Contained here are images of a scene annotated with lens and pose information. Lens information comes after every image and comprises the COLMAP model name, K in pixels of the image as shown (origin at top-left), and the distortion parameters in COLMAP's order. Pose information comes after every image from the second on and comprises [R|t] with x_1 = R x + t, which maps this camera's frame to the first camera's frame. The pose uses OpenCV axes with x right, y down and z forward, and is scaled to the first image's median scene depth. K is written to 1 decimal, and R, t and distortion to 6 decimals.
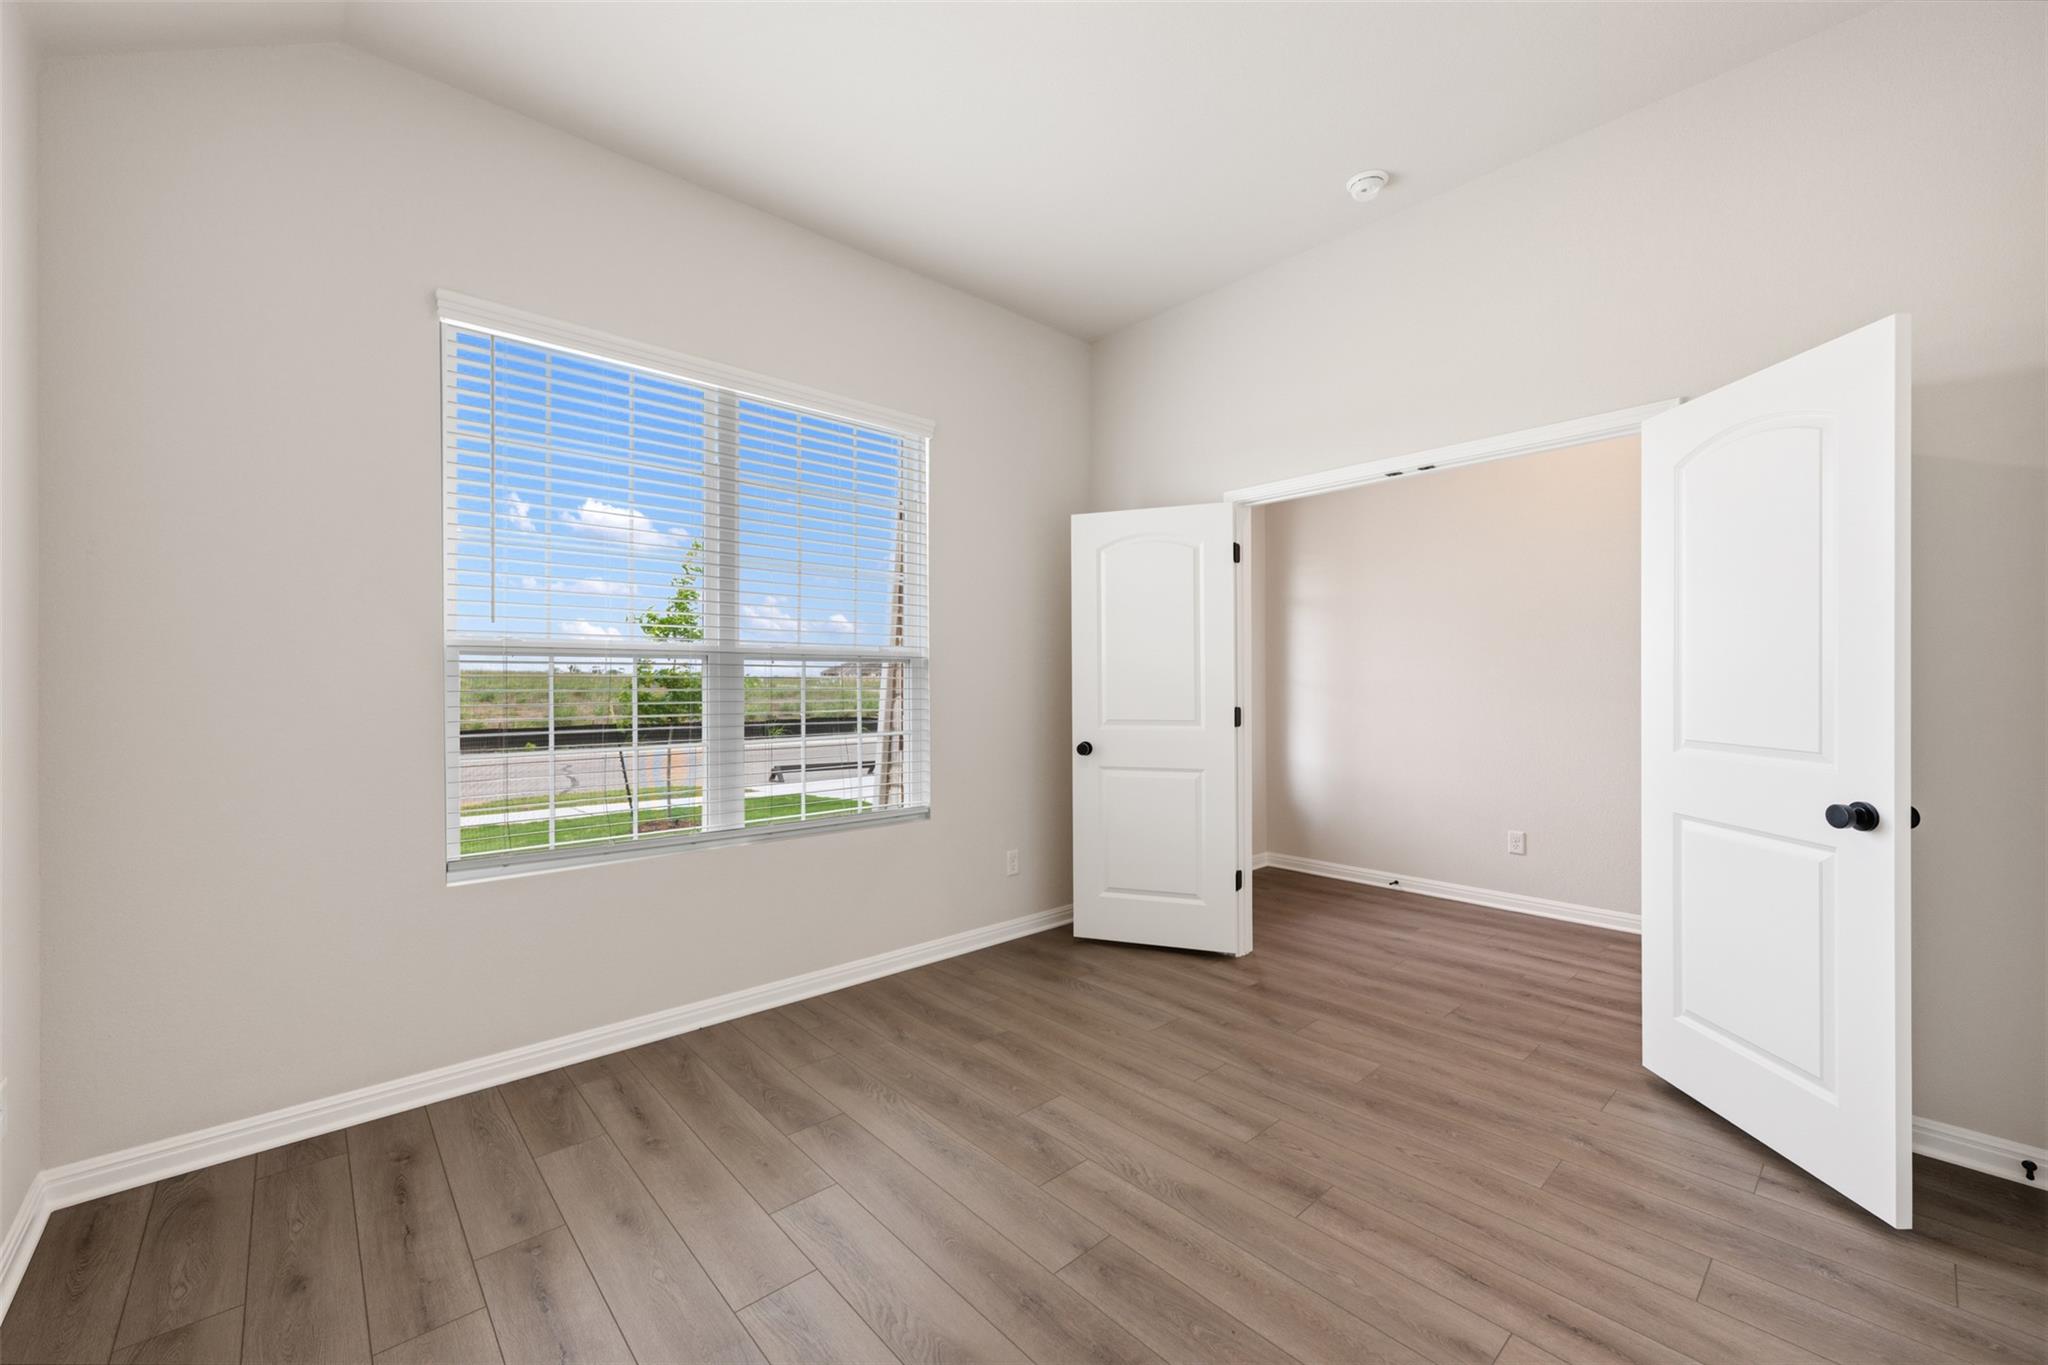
lens RADIAL K [[811.9, 0, 1022.7], [0, 811.9, 683.5], [0, 0, 1]] dist [-0.001150, -0.000058]
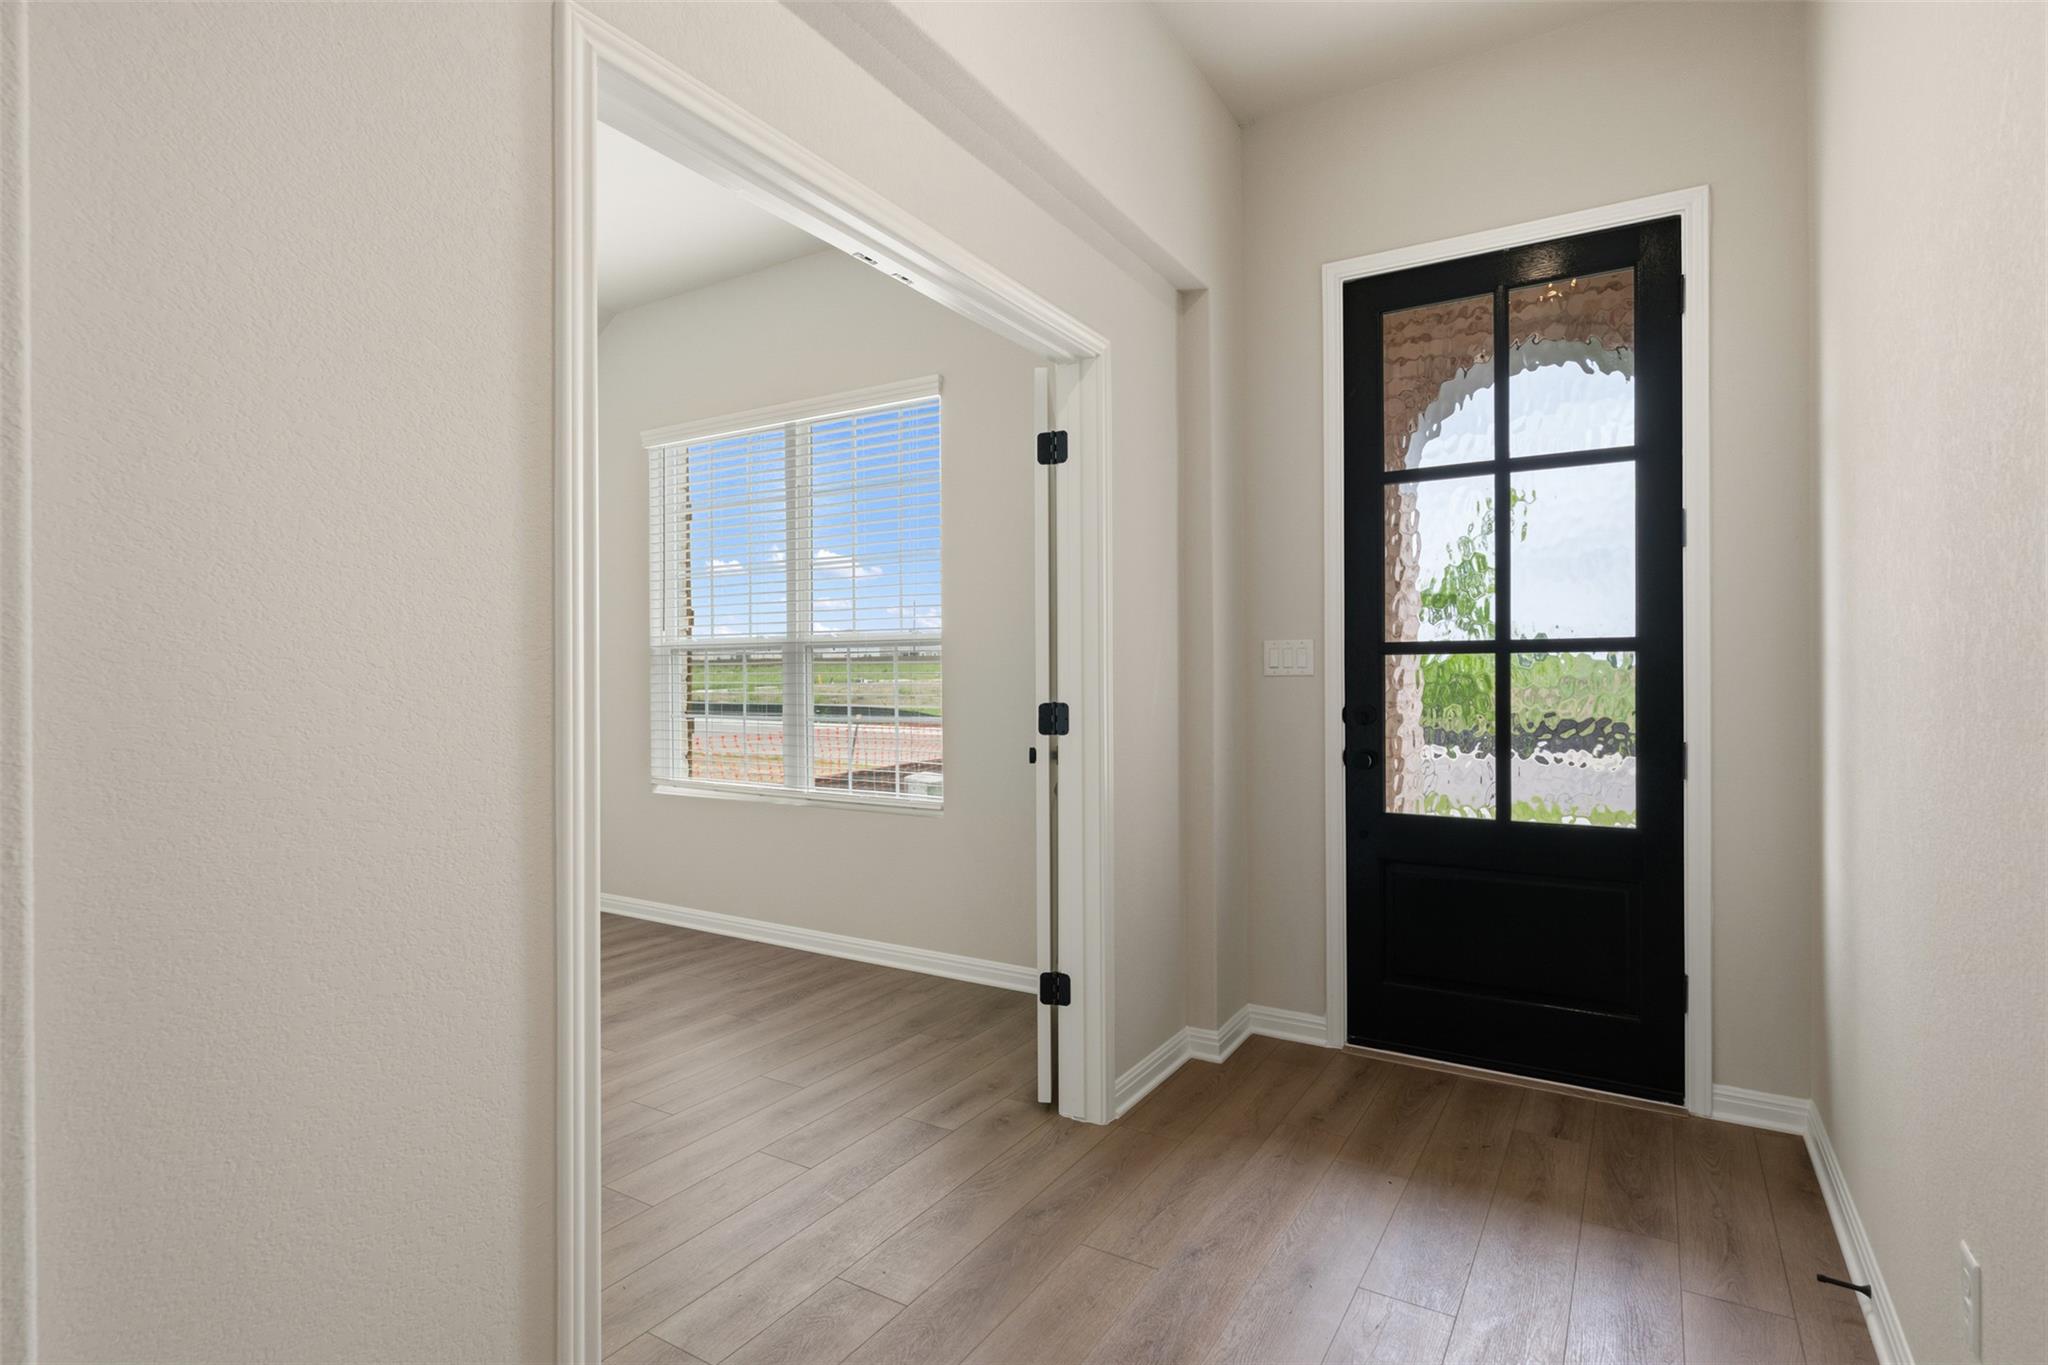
lens RADIAL K [[1014.1, 0, 1028.4], [0, 1014.1, 680.9], [0, 0, 1]] dist [0.000467, -0.000114]
pose [[0.277635, 0.002412, -0.960684, 1.558536], [0.002121, 0.999993, 0.003123, 0.019189], [0.960684, -0.002905, 0.277627, 1.221543]]
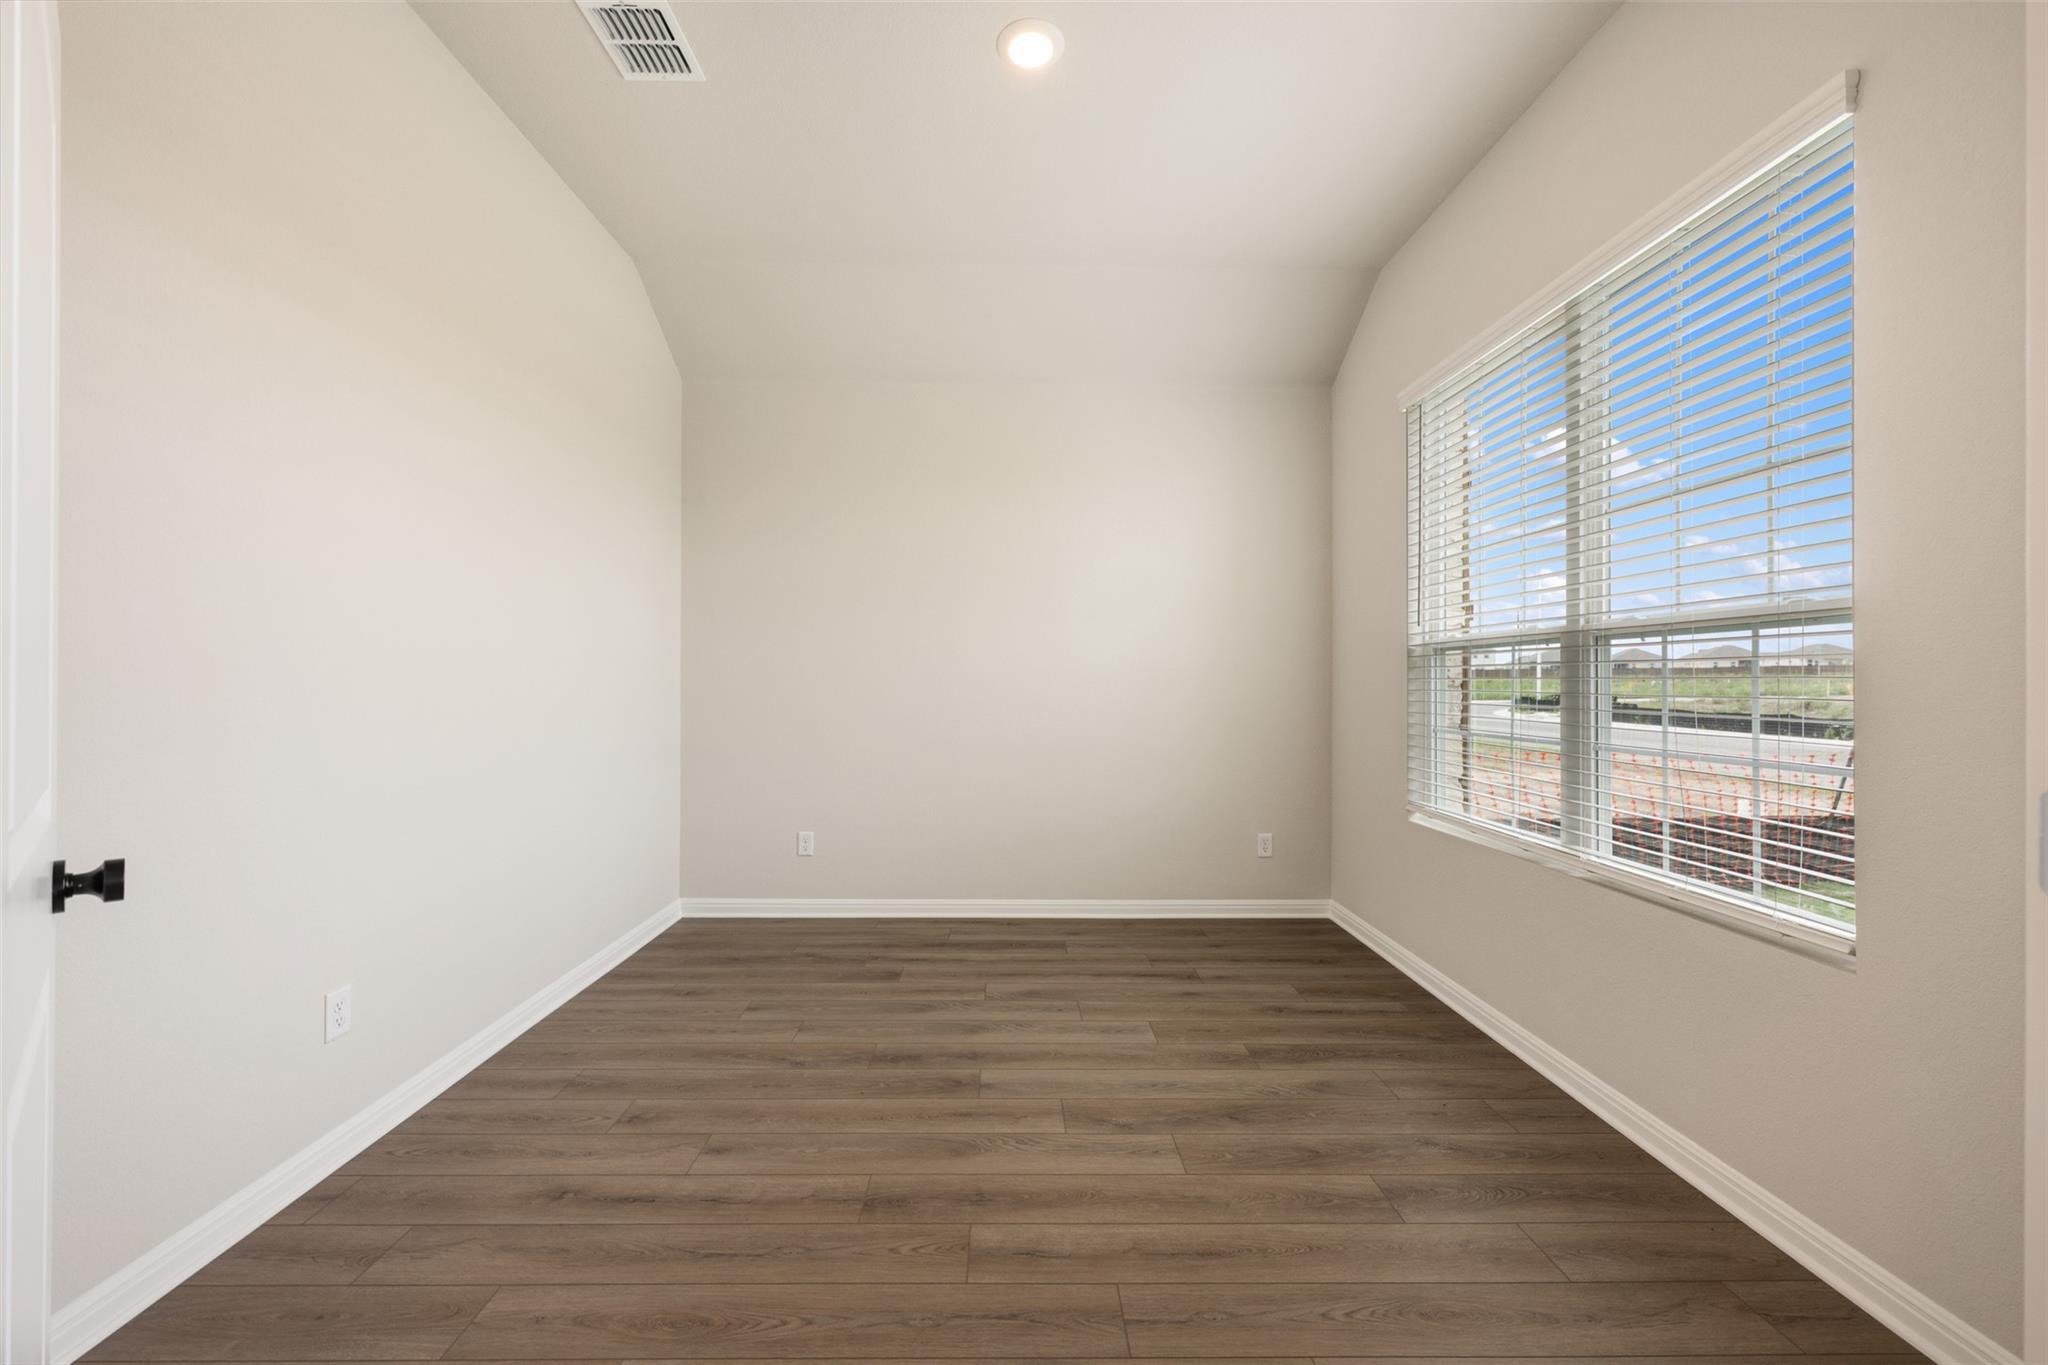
lens RADIAL K [[819.9, 0, 1011.4], [0, 819.9, 680.7], [0, 0, 1]] dist [-0.000414, -0.000199]
pose [[-0.665635, -0.003340, -0.746270, 0.820752], [-0.003324, 0.999993, -0.001511, 0.018521], [0.746270, 0.001475, -0.665642, 1.497086]]
